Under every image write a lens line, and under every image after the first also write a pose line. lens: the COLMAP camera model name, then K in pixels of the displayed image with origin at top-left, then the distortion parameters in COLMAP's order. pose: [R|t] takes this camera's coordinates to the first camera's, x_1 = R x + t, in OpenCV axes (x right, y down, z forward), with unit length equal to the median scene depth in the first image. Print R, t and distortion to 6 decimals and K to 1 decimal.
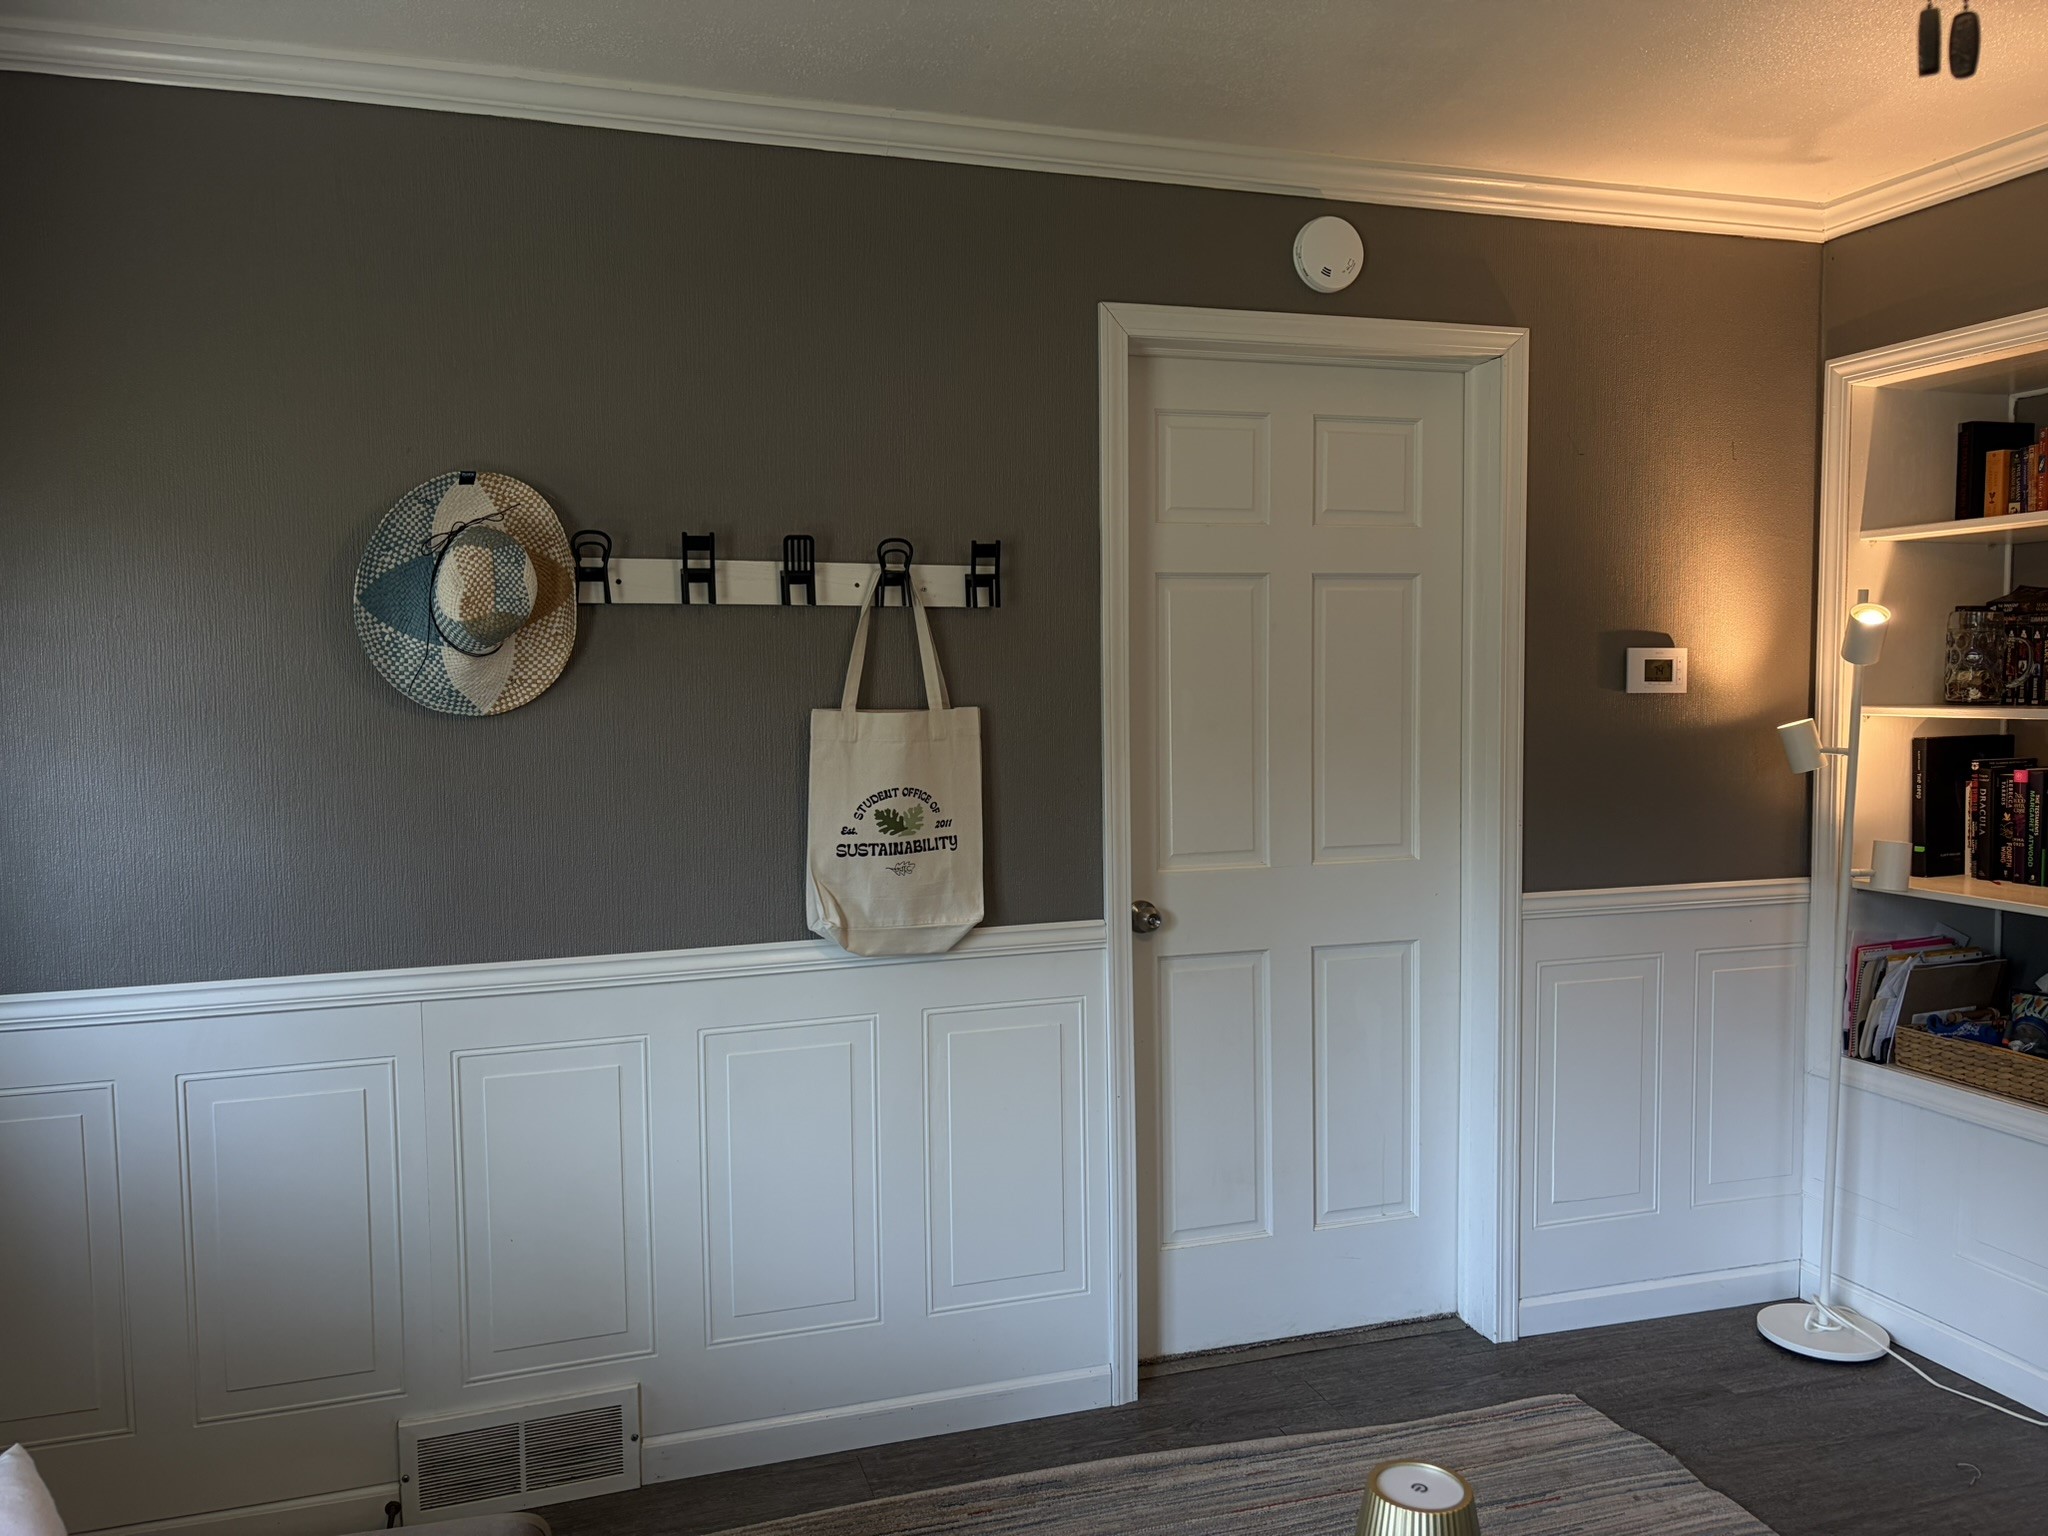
lens RADIAL K [[1520.4, 0, 1026.3], [0, 1520.4, 784.0], [0, 0, 1]] dist [0.068435, -0.085179]
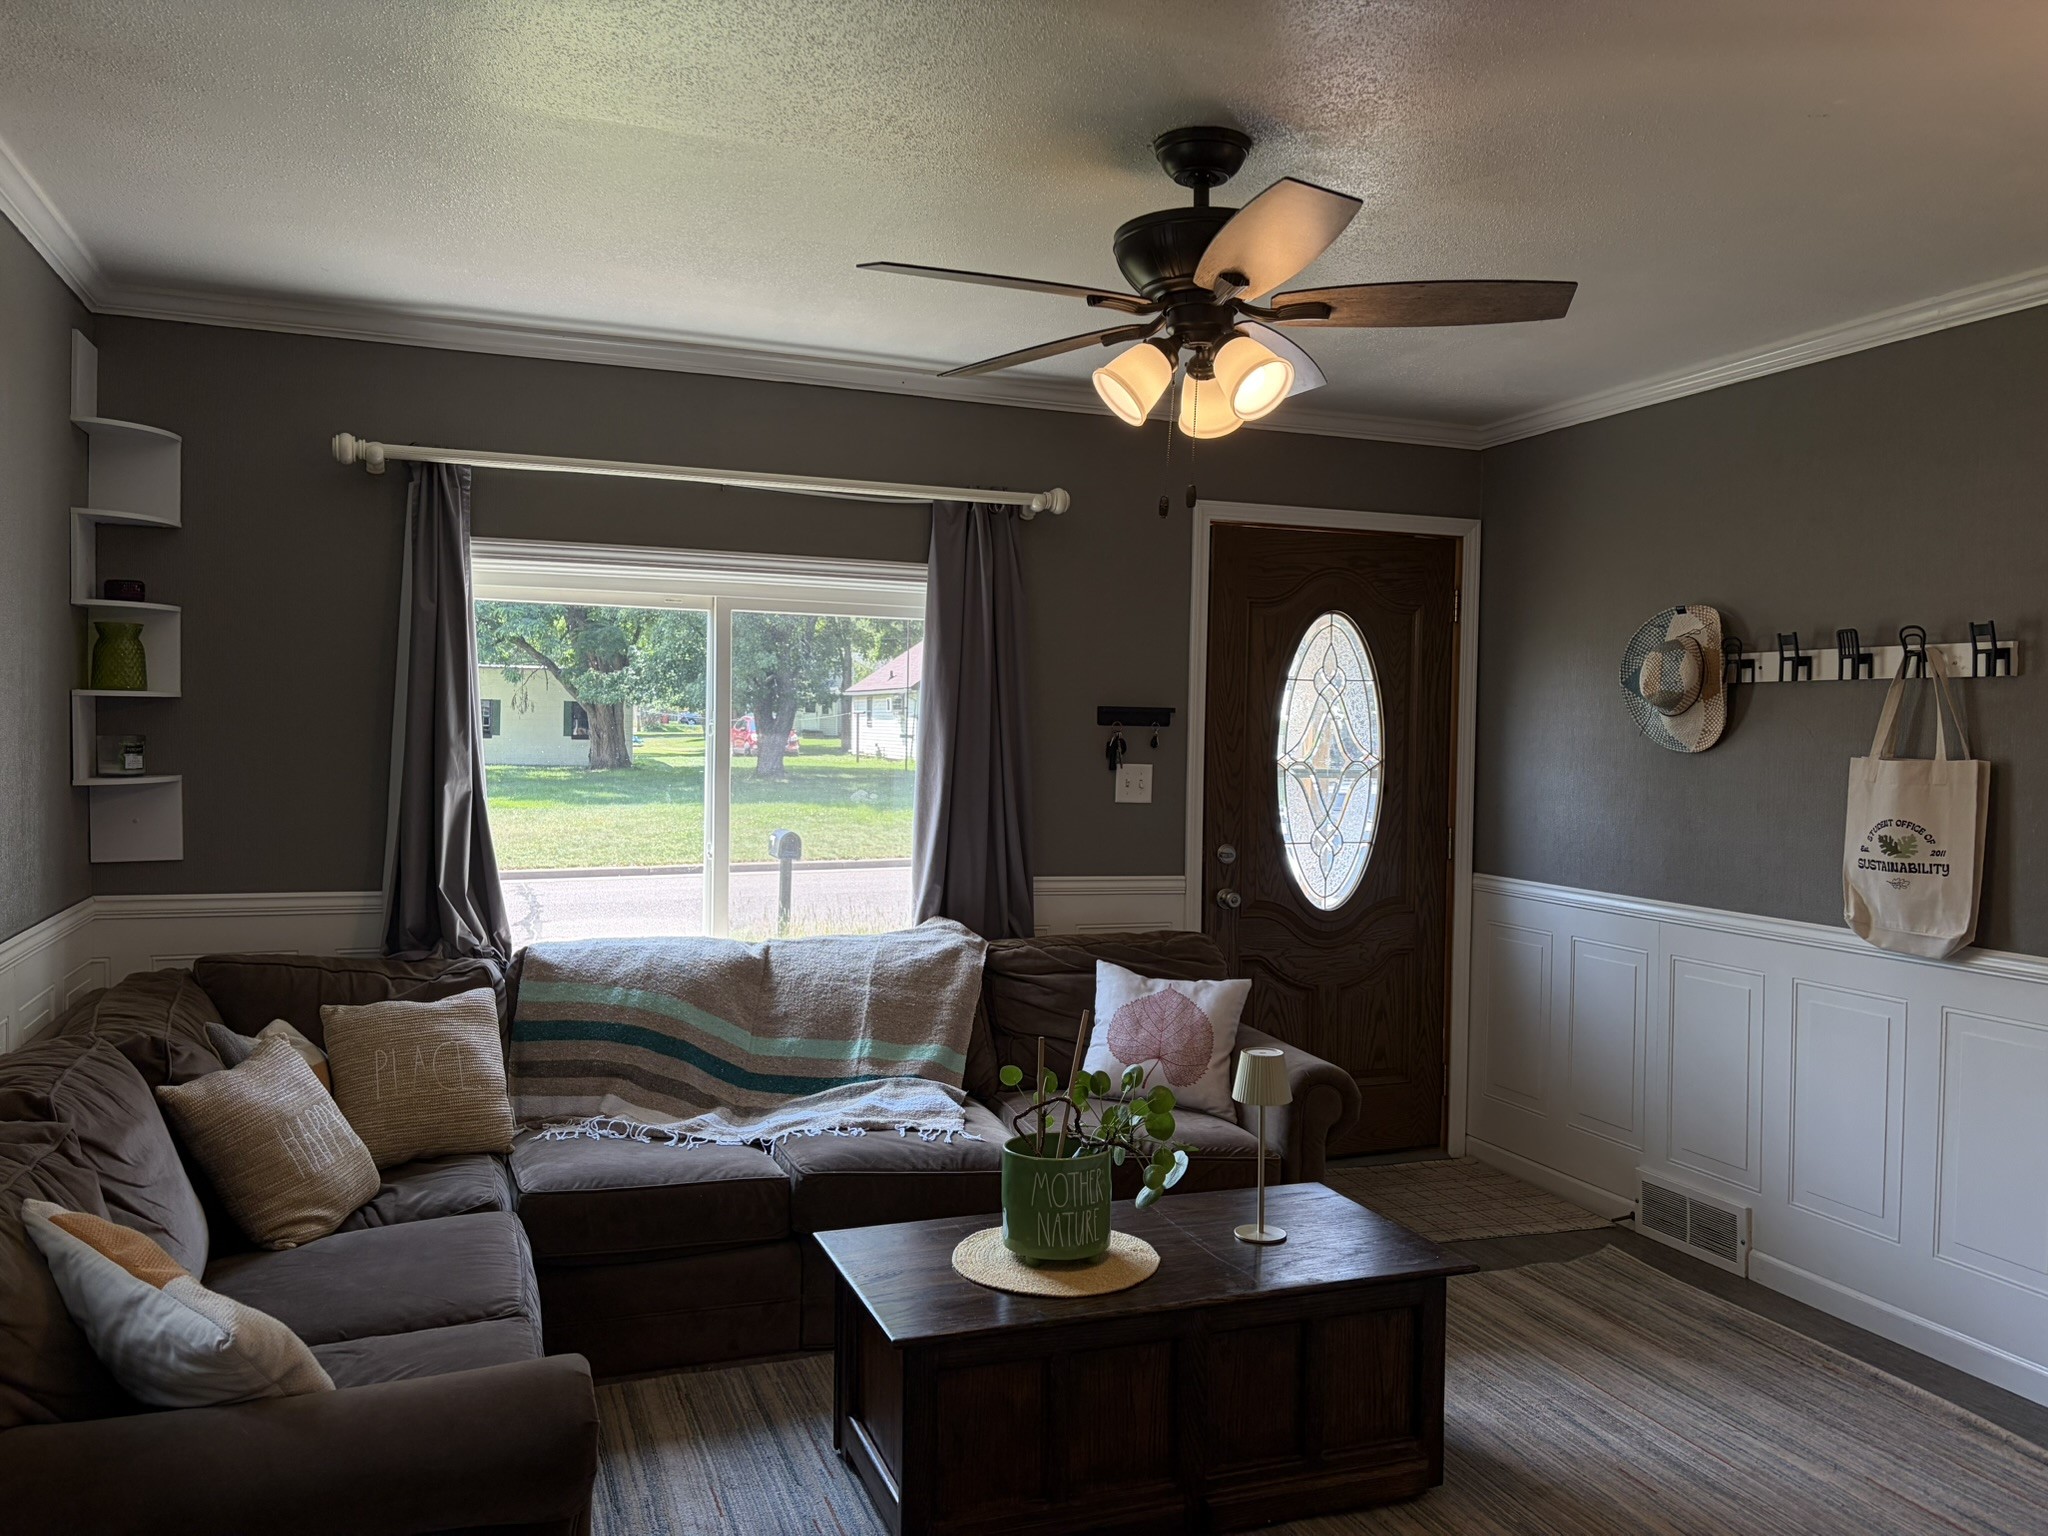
lens RADIAL K [[1520.4, 0, 1026.3], [0, 1520.4, 784.0], [0, 0, 1]] dist [0.068435, -0.085179]
pose [[0.046613, 0.050984, -0.997611, 1.174651], [-0.078773, 0.995774, 0.047210, -0.031051], [0.995802, 0.076384, 0.050432, 0.201965]]
